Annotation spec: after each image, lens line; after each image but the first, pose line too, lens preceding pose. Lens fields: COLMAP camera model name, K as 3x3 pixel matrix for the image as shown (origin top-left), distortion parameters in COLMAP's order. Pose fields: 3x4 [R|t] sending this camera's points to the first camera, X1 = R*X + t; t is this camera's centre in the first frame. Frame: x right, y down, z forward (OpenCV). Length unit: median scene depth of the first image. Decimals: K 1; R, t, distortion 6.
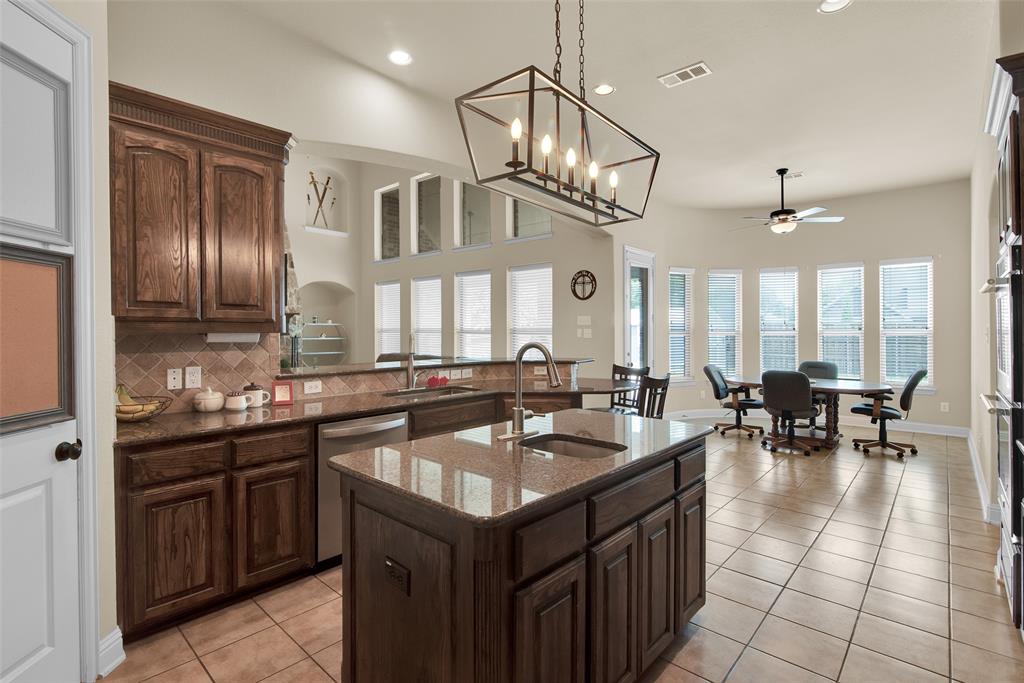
lens RADIAL K [[492.8, 0, 499.2], [0, 492.8, 334.0], [0, 0, 1]] dist [-0.000505, 0.000004]
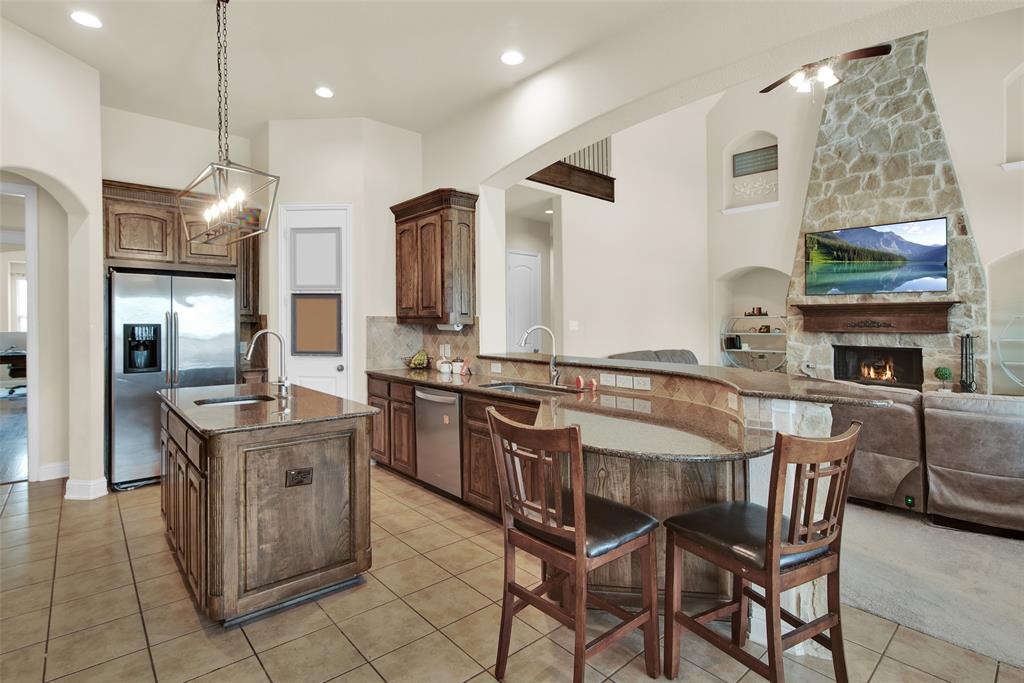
lens RADIAL K [[492.8, 0, 499.2], [0, 492.8, 334.0], [0, 0, 1]] dist [-0.000505, 0.000004]
pose [[-0.114371, 0.016545, -0.993300, 0.329473], [-0.014044, 0.999734, 0.018269, -0.000686], [0.993339, 0.016039, -0.114108, 0.433768]]
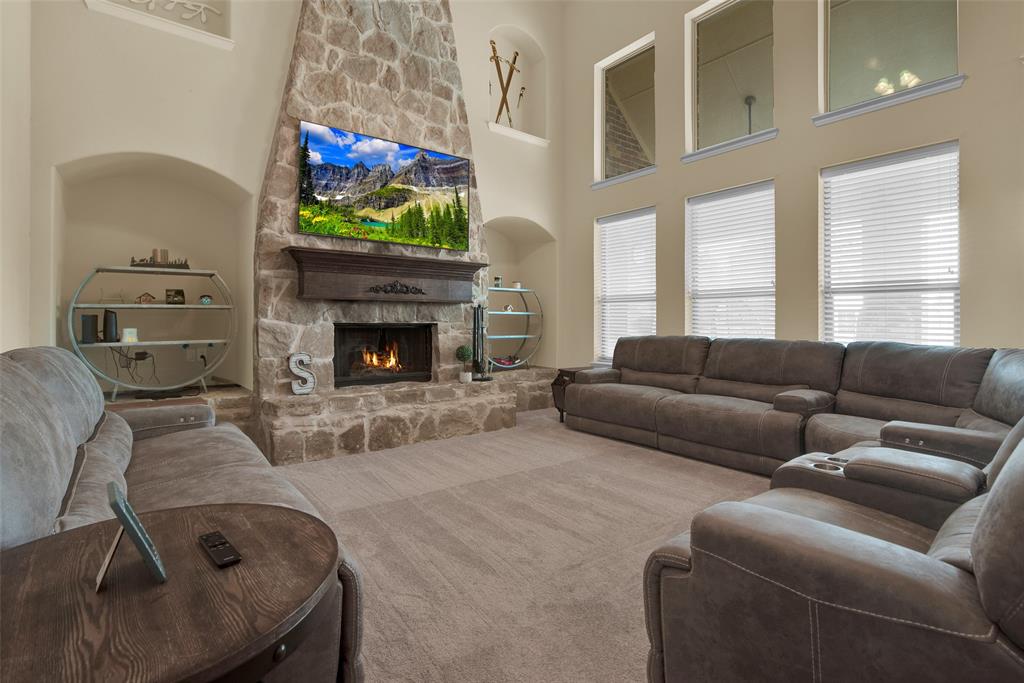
lens RADIAL K [[493.0, 0, 507.0], [0, 493.0, 315.9], [0, 0, 1]] dist [-0.001712, -0.000300]
pose [[0.989619, -0.005464, -0.143612, -0.295878], [0.002501, 0.999780, -0.020803, 0.027819], [0.143694, 0.020228, 0.989415, 0.430414]]
